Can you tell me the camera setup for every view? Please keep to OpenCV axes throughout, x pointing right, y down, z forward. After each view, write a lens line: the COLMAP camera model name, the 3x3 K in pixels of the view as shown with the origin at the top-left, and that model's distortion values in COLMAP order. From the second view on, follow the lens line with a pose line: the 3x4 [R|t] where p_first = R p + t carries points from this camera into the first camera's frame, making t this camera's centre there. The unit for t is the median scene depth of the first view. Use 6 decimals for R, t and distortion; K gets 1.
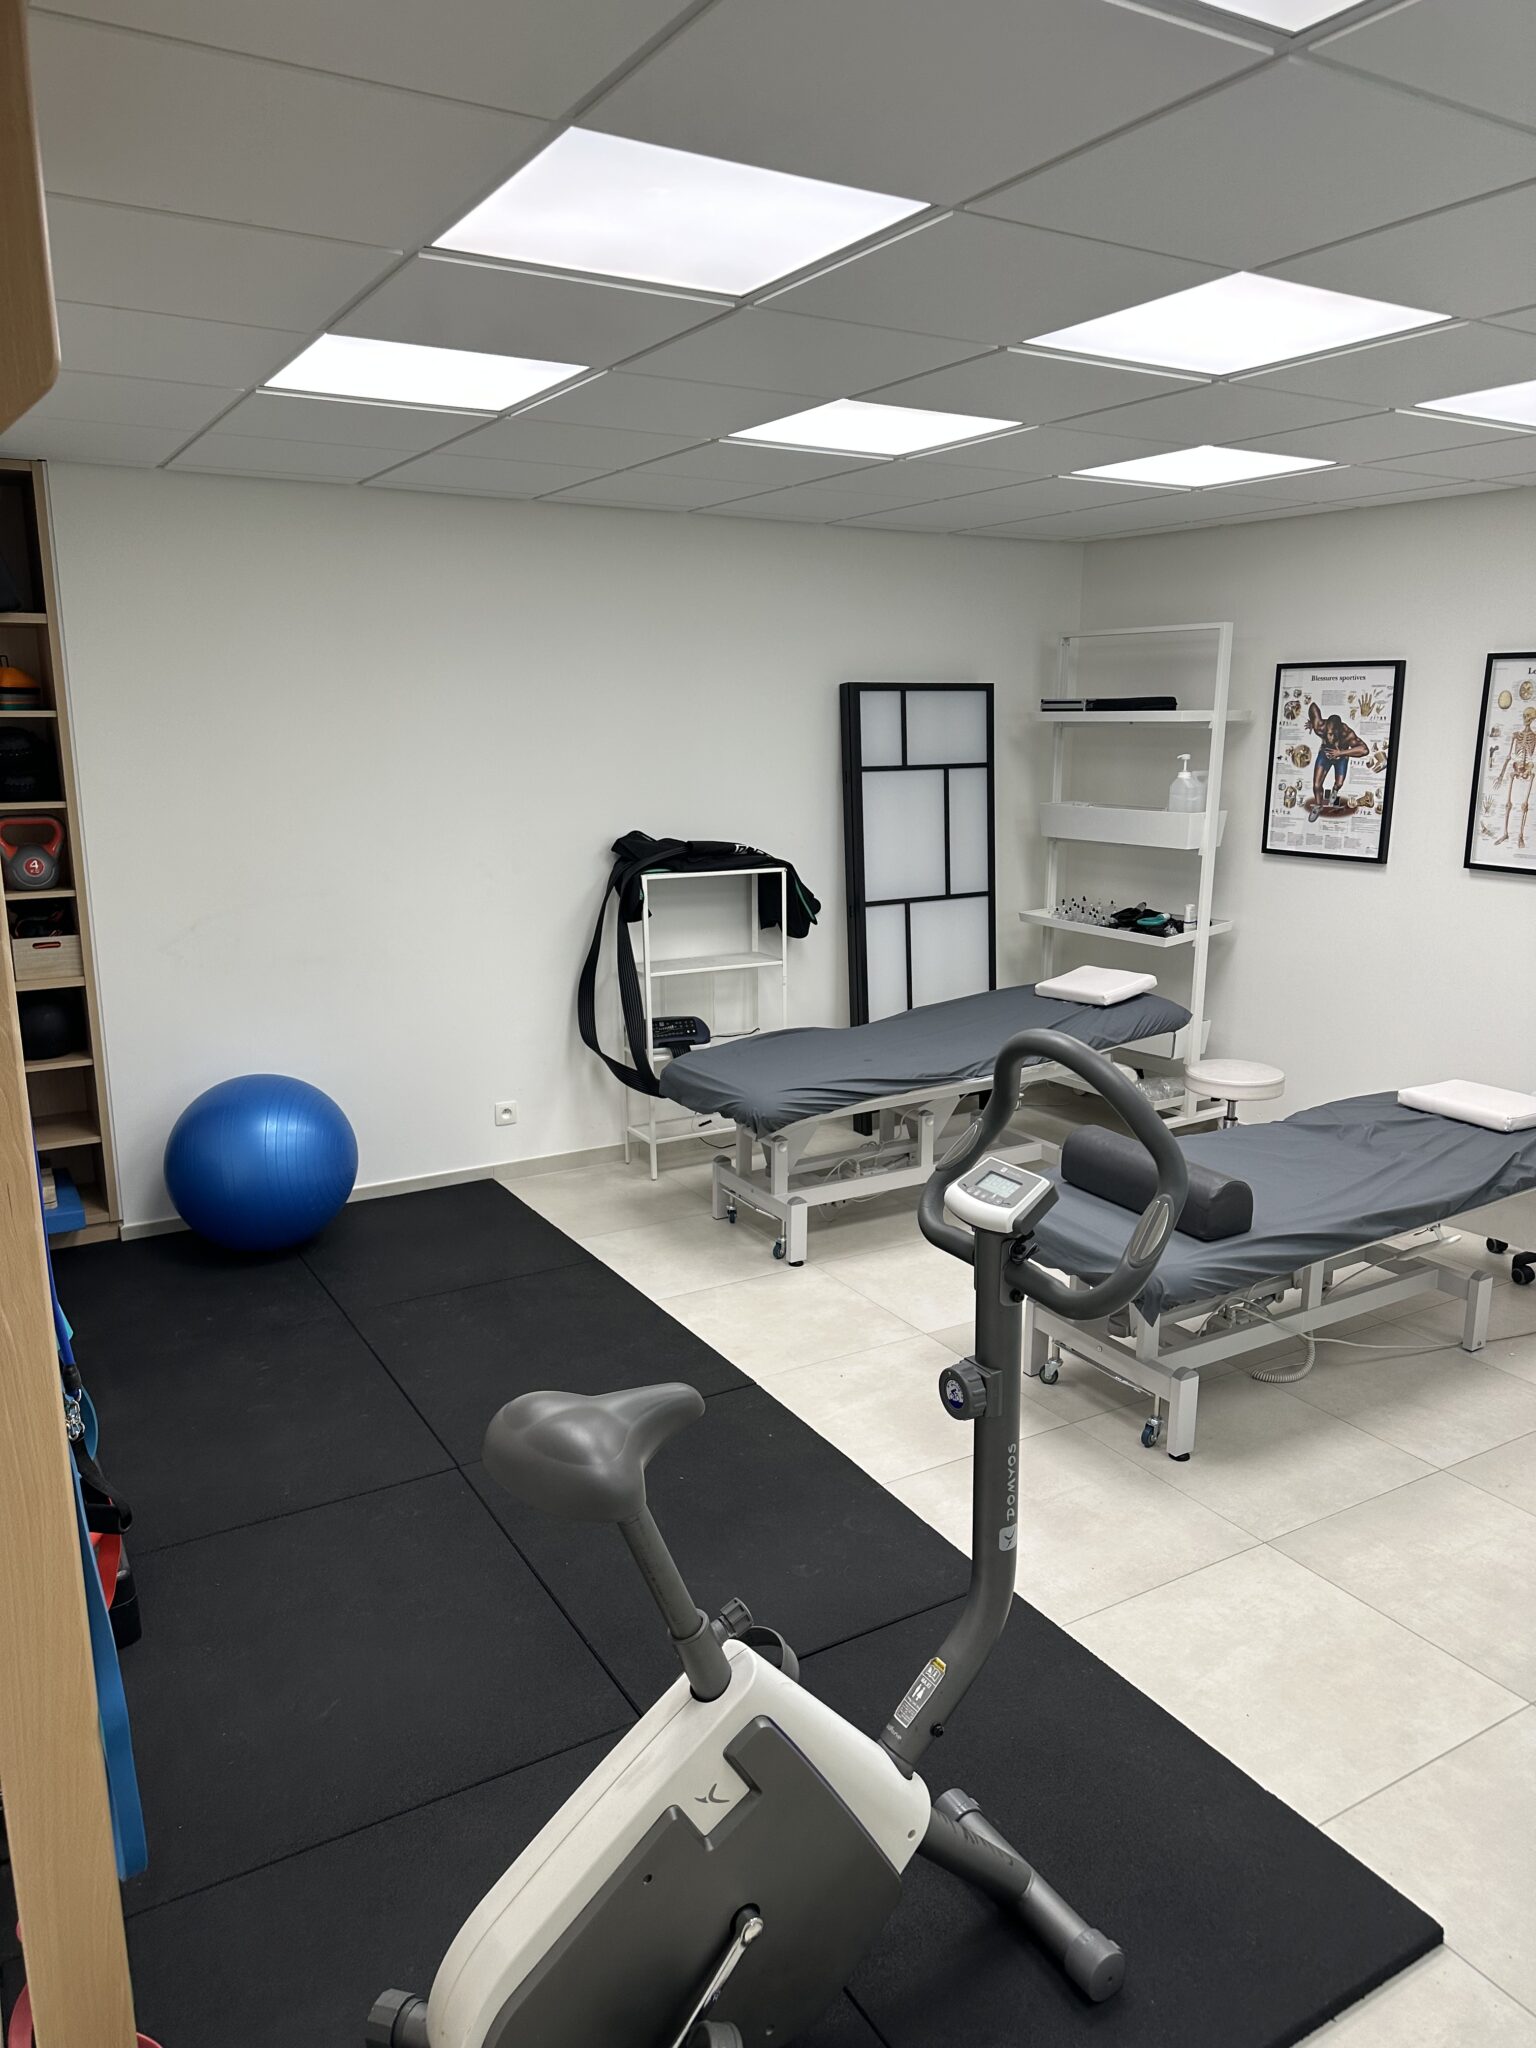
lens RADIAL K [[1456.0, 0, 768.0], [0, 1456.0, 1019.5], [0, 0, 1]] dist [0.087274, -0.001836]
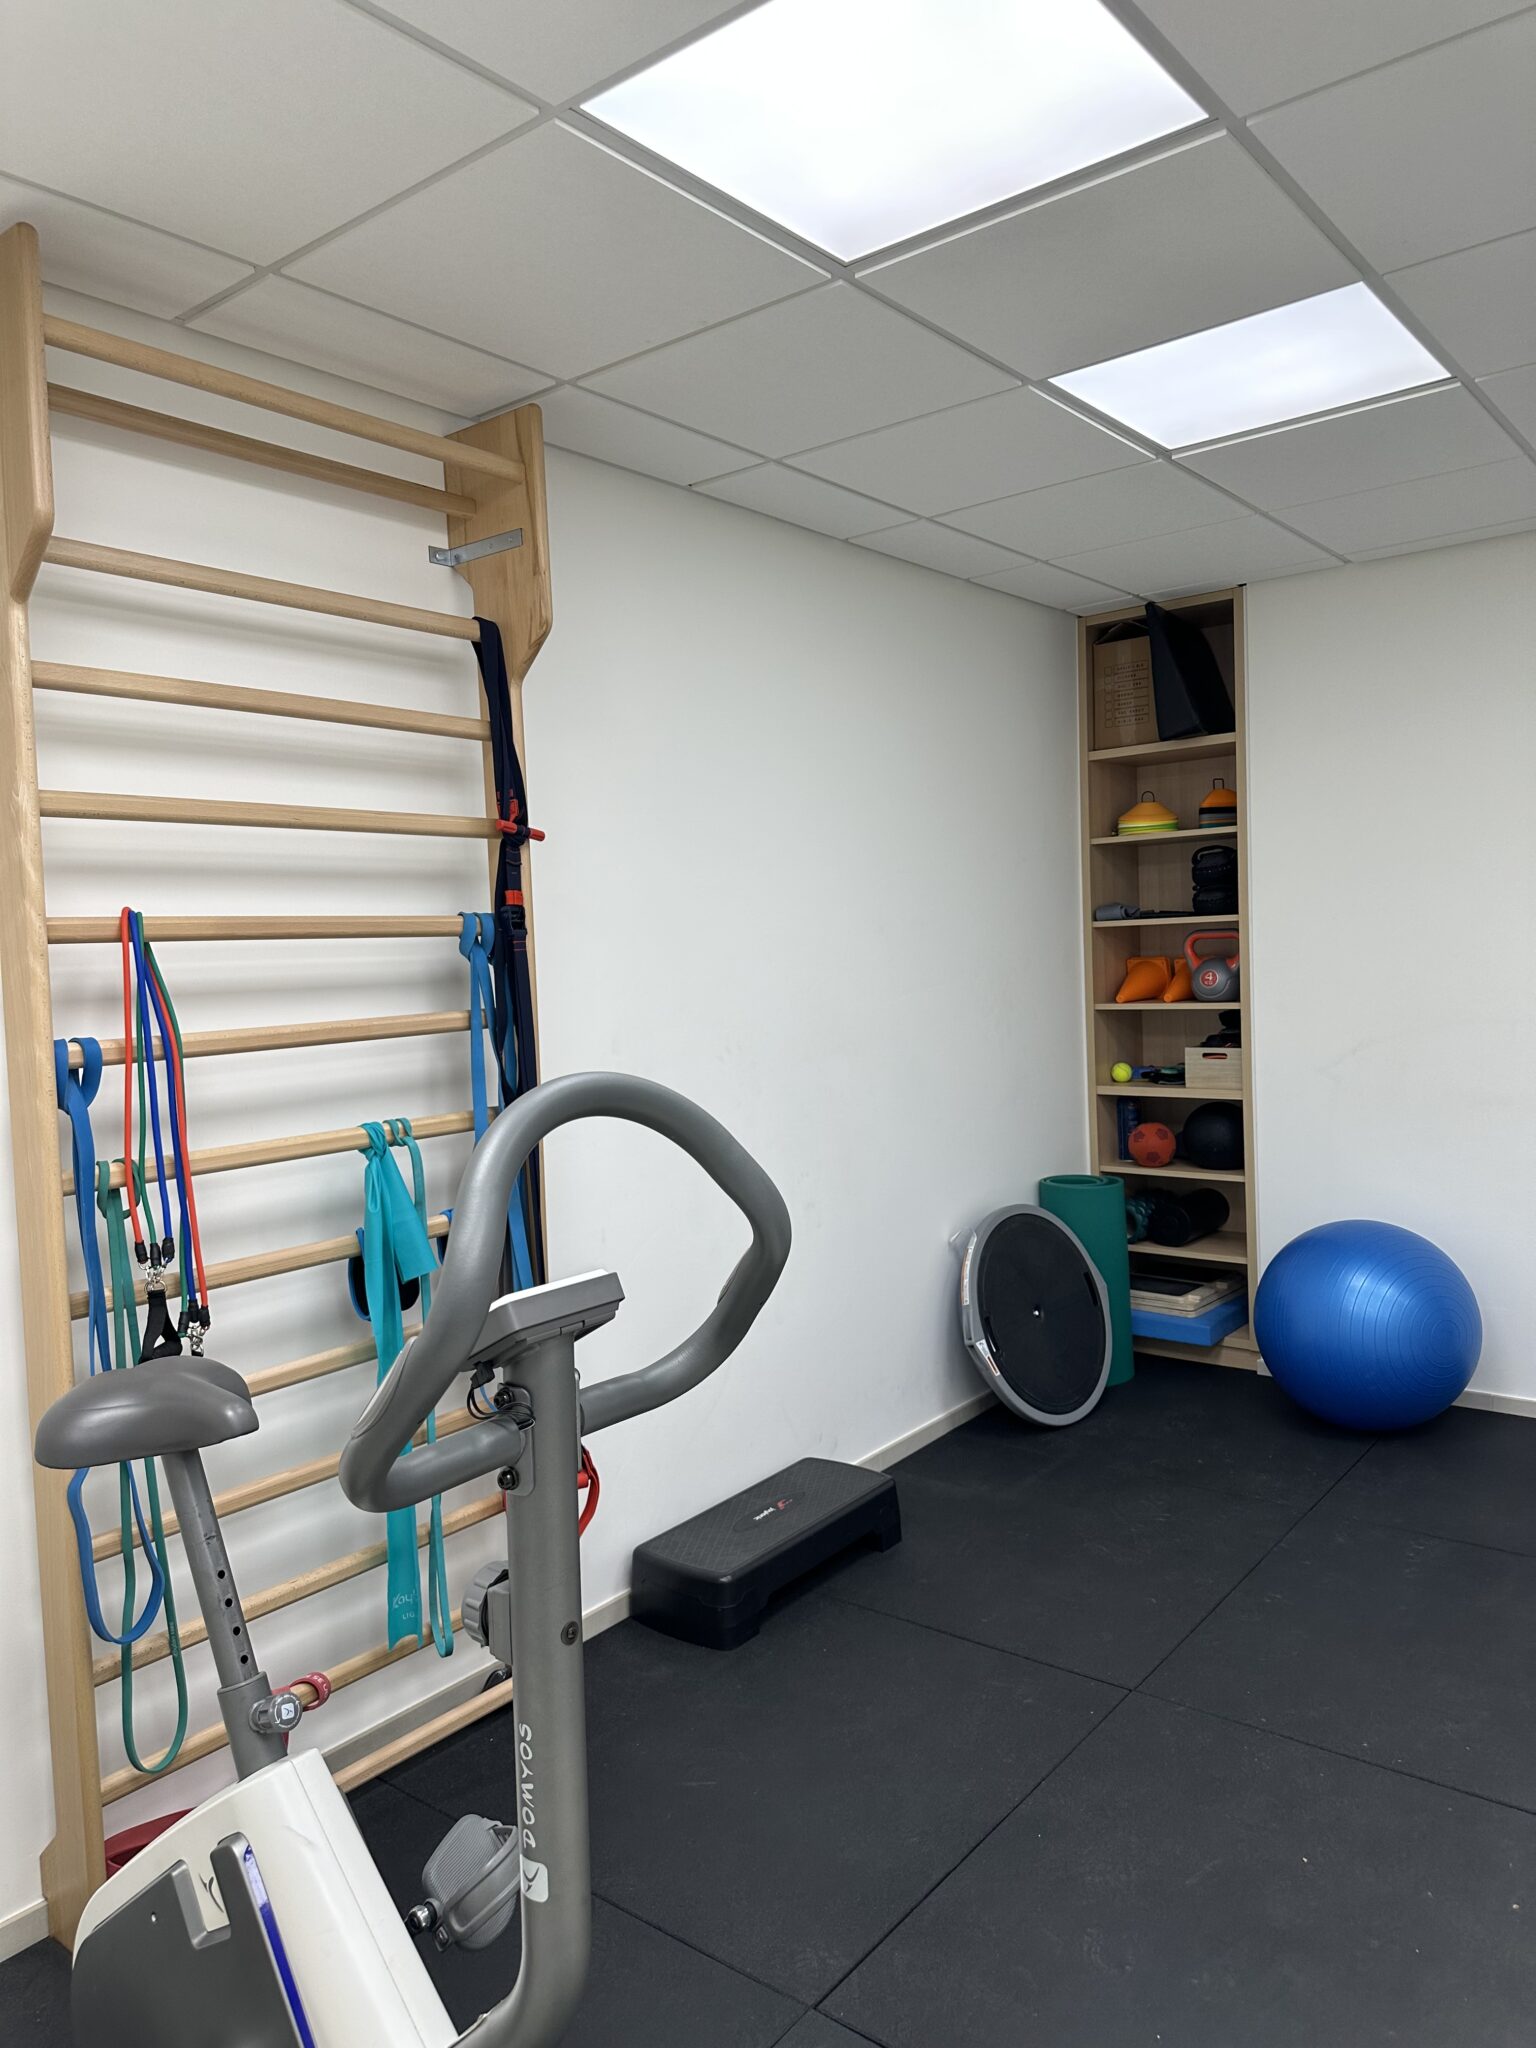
lens RADIAL K [[1456.0, 0, 768.8], [0, 1456.0, 1027.4], [0, 0, 1]] dist [0.087274, -0.001836]
pose [[0.357705, 0.047101, -0.932646, 0.385271], [-0.153515, 0.988106, -0.008977, -0.015267], [0.921130, 0.146386, 0.360681, 0.405157]]
